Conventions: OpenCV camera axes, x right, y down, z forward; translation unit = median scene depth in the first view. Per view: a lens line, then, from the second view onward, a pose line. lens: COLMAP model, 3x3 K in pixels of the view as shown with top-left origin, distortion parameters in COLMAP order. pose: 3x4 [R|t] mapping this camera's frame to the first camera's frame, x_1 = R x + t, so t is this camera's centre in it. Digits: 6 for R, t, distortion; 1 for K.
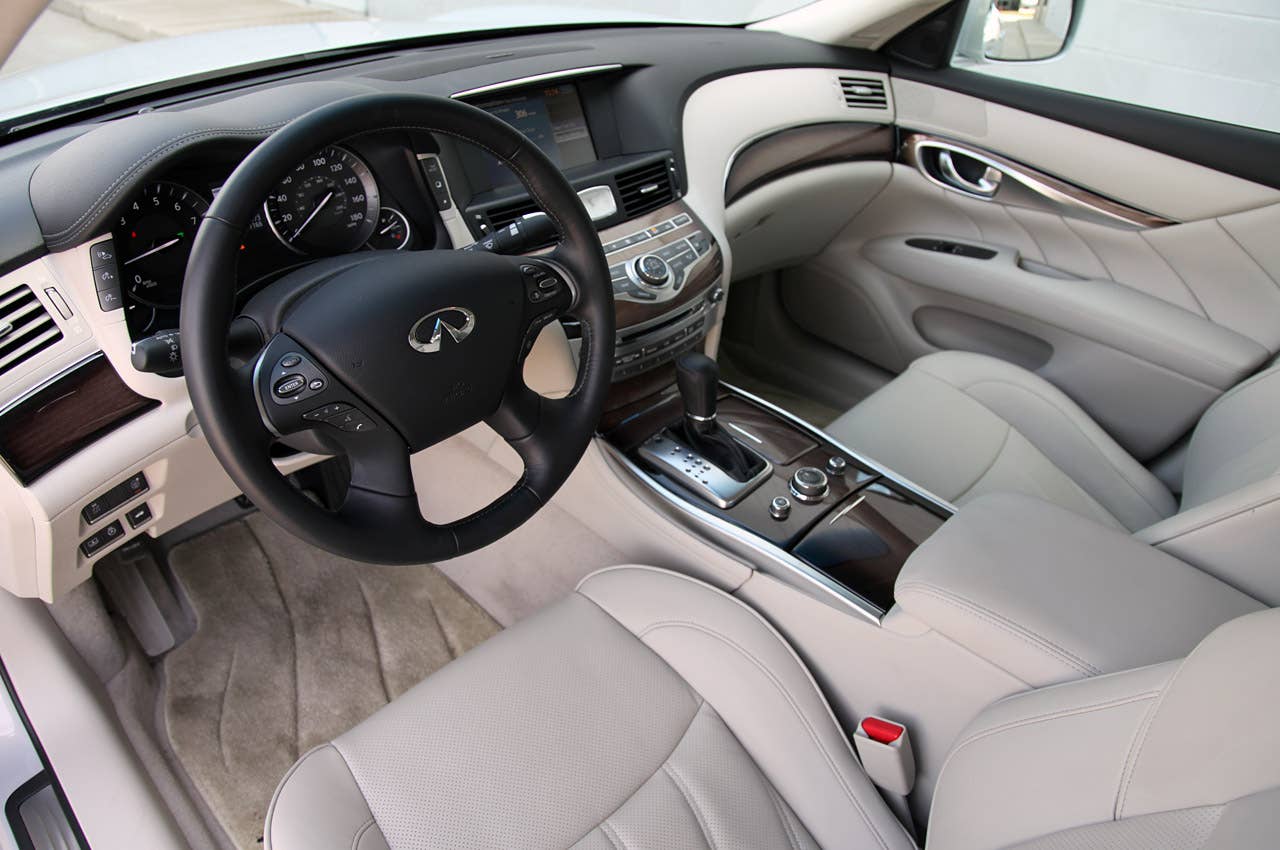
lens RADIAL K [[877.0, 0, 646.5], [0, 877.0, 418.4], [0, 0, 1]] dist [-0.082081, 0.005413]
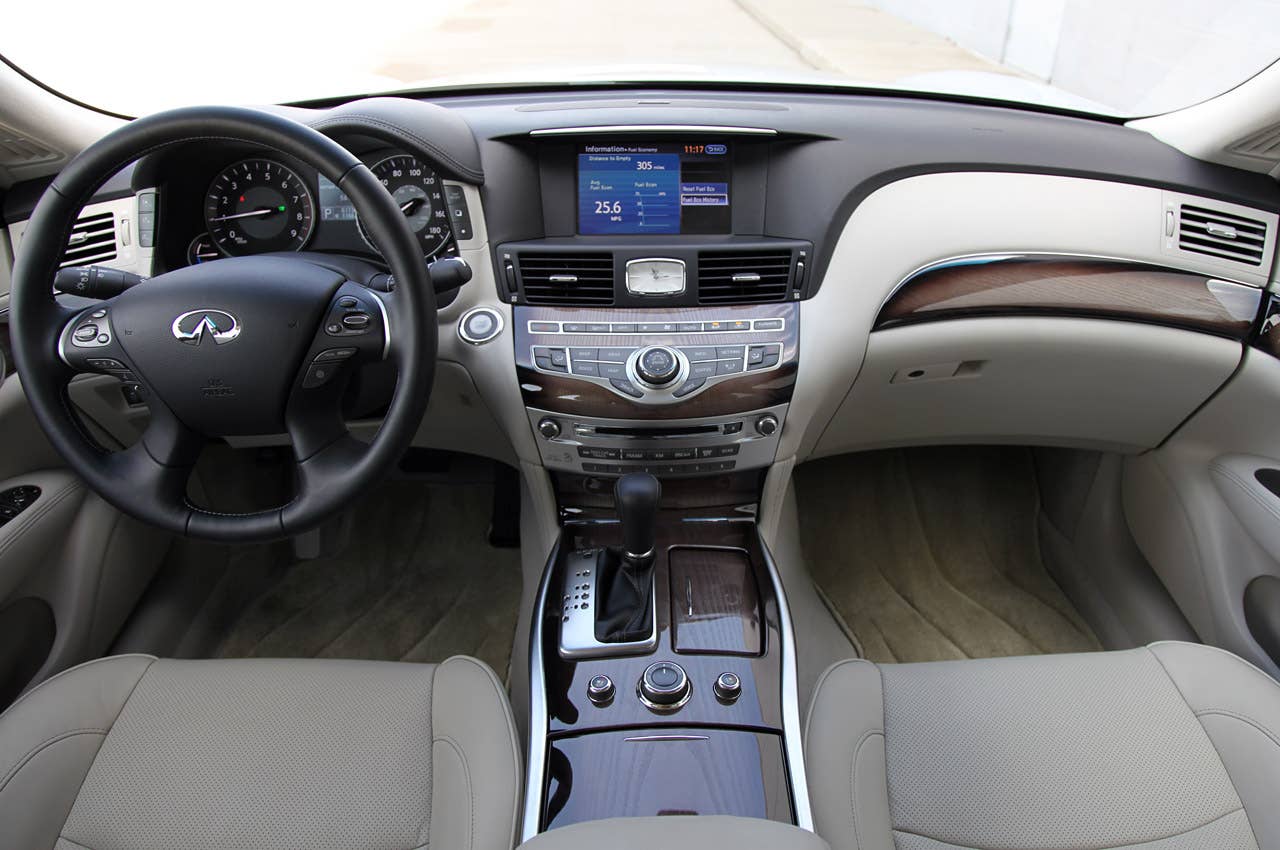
lens RADIAL K [[934.9, 0, 673.8], [0, 934.9, 398.2], [0, 0, 1]] dist [-0.100264, 0.035830]
pose [[0.721860, 0.306323, -0.620552, 0.534321], [-0.367676, 0.929434, 0.031097, -0.159718], [0.586288, 0.205715, 0.783549, 0.292035]]
